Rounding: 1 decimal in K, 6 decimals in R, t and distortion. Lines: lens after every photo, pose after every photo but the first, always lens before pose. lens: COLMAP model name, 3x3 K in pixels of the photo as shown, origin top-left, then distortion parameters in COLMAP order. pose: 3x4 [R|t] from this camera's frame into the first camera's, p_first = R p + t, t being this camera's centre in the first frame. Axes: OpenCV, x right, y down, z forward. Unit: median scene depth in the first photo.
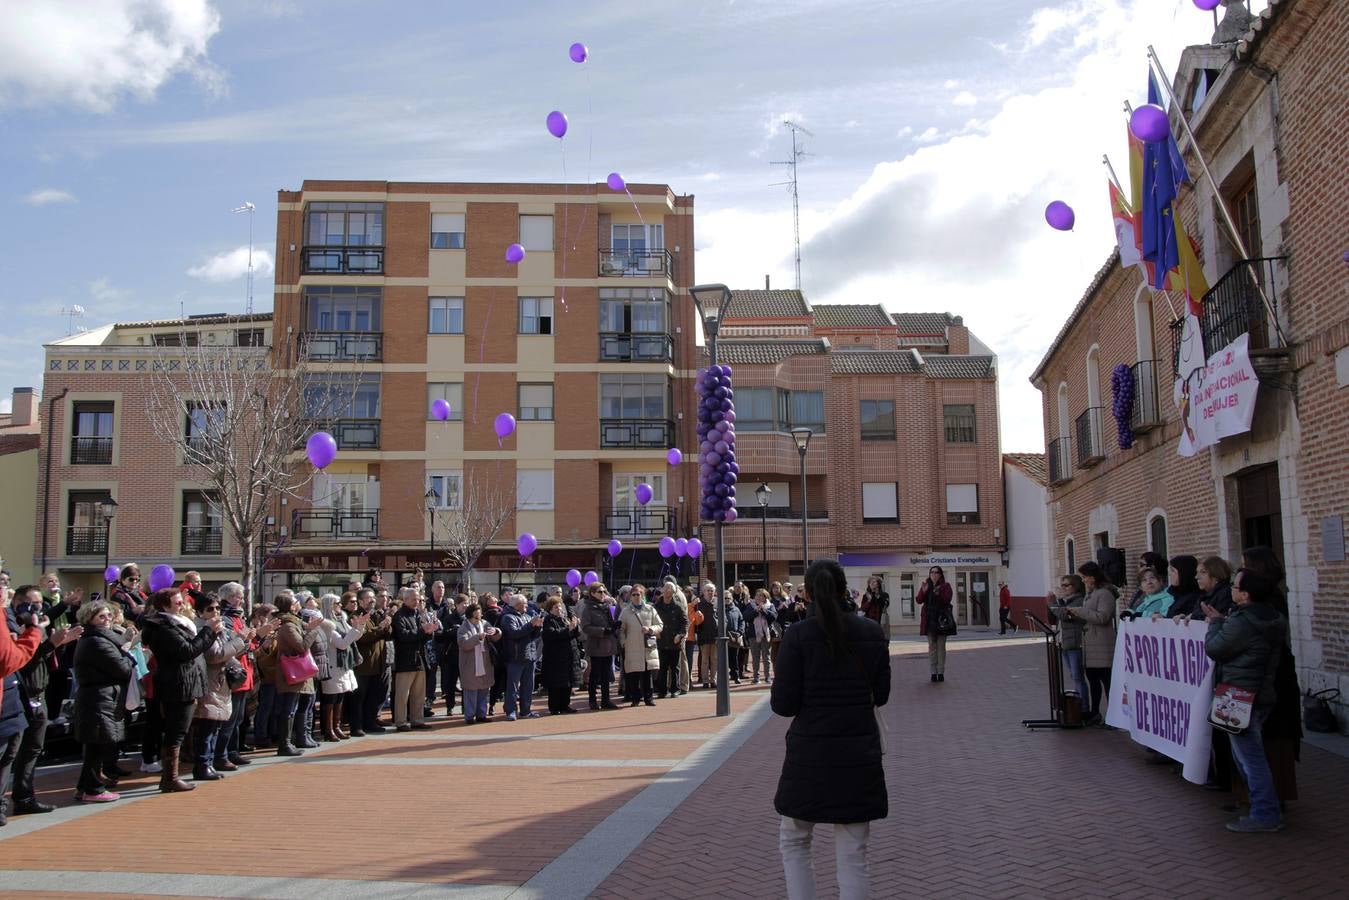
lens RADIAL K [[1070.1, 0, 674.5], [0, 1070.1, 450.0], [0, 0, 1]] dist [-0.111970, 0.074211]
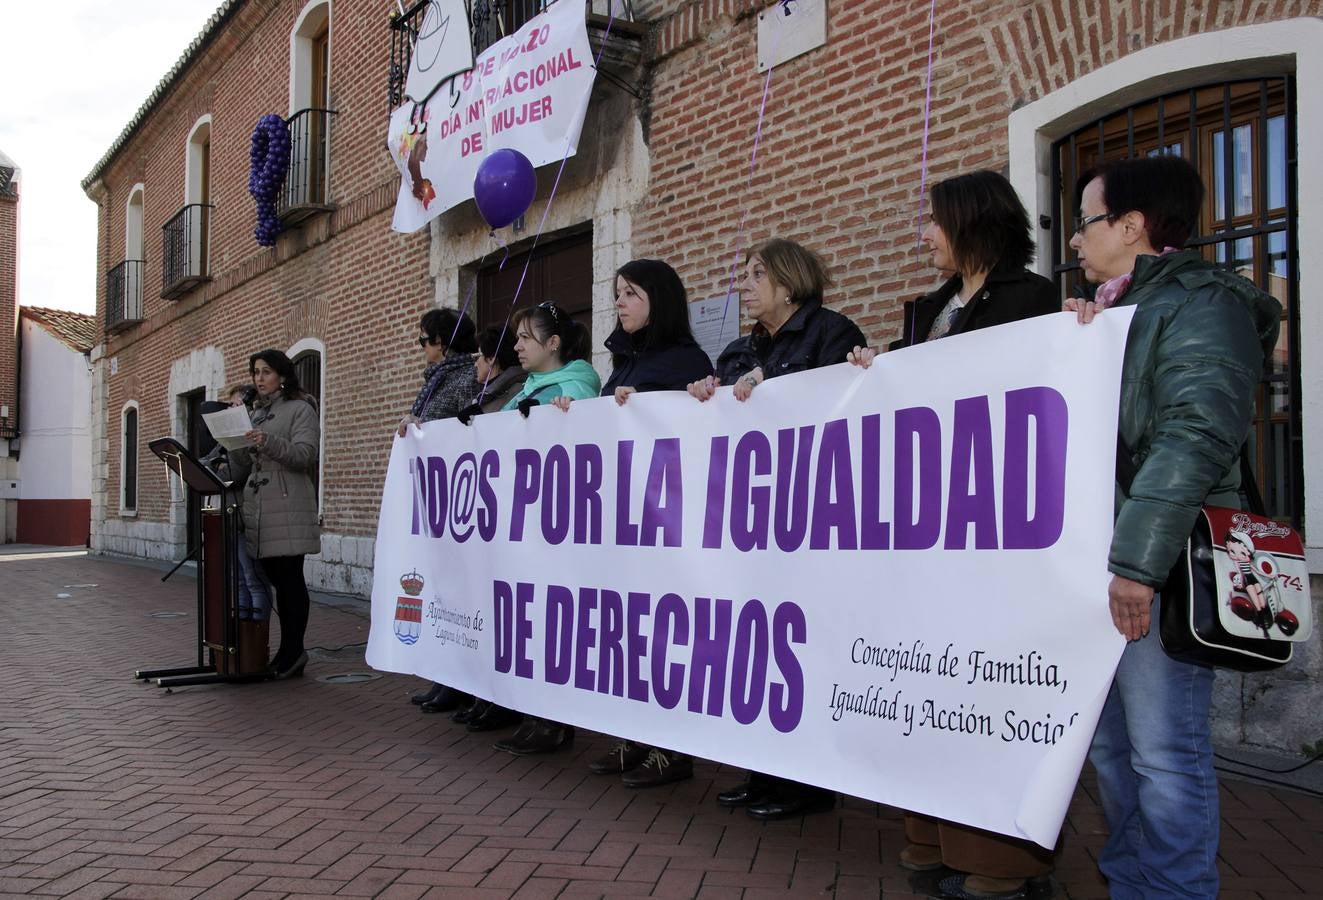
lens RADIAL K [[1195.2, 0, 638.9], [0, 1195.2, 453.0], [0, 0, 1]] dist [-0.029599, 0.008803]
pose [[0.695670, 0.039259, 0.717288, 0.088164], [-0.097553, 0.994419, 0.040187, 0.101281], [-0.711707, -0.097931, 0.695617, 0.418348]]
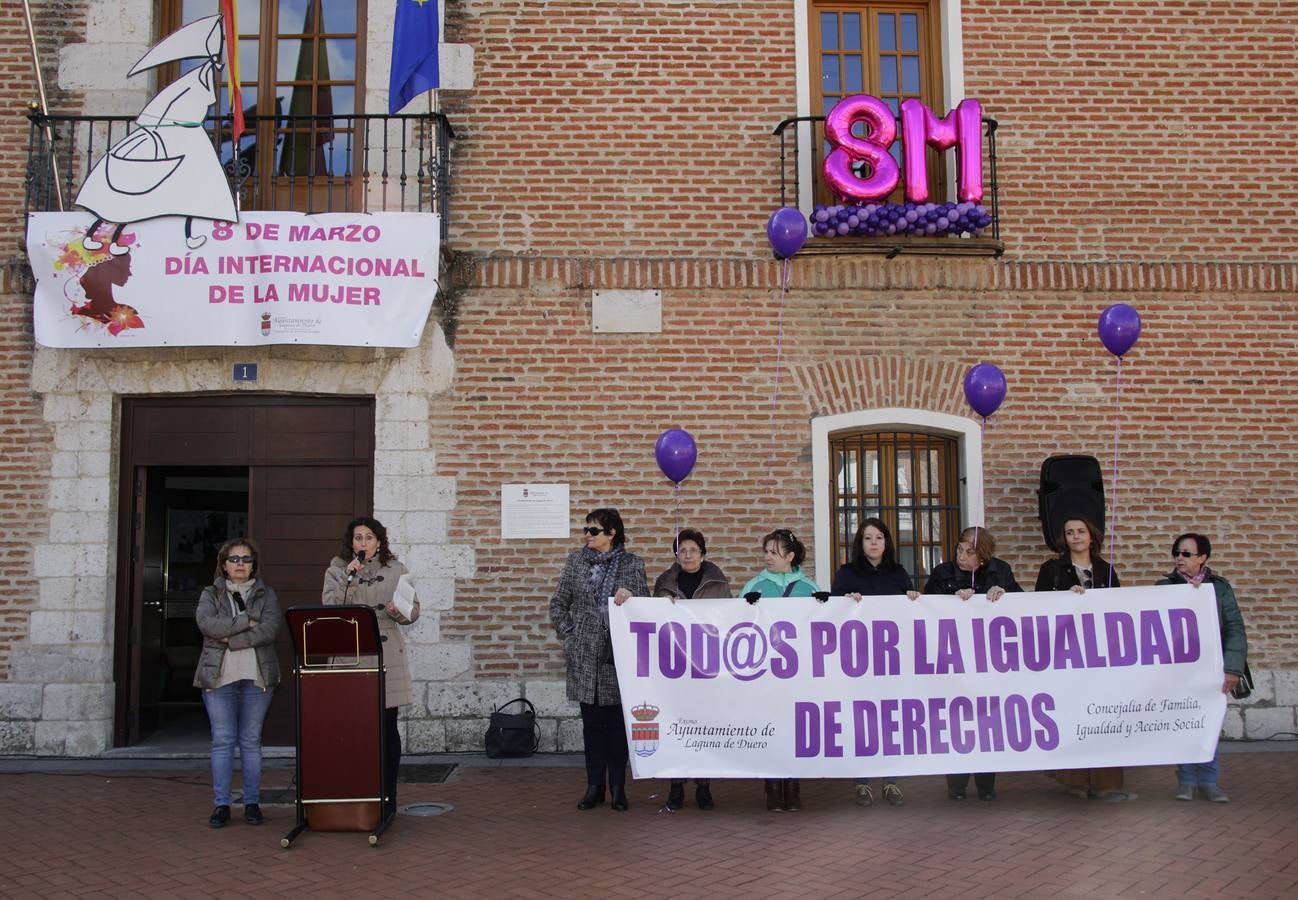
lens RADIAL K [[1193.5, 0, 649.0], [0, 1193.5, 450.0], [0, 0, 1]] dist [-0.068668, 0.000353]
pose [[-0.228962, 0.119369, 0.966089, -0.213162], [-0.113001, 0.982484, -0.148176, 0.128347], [-0.966854, -0.143096, -0.211463, 0.861732]]
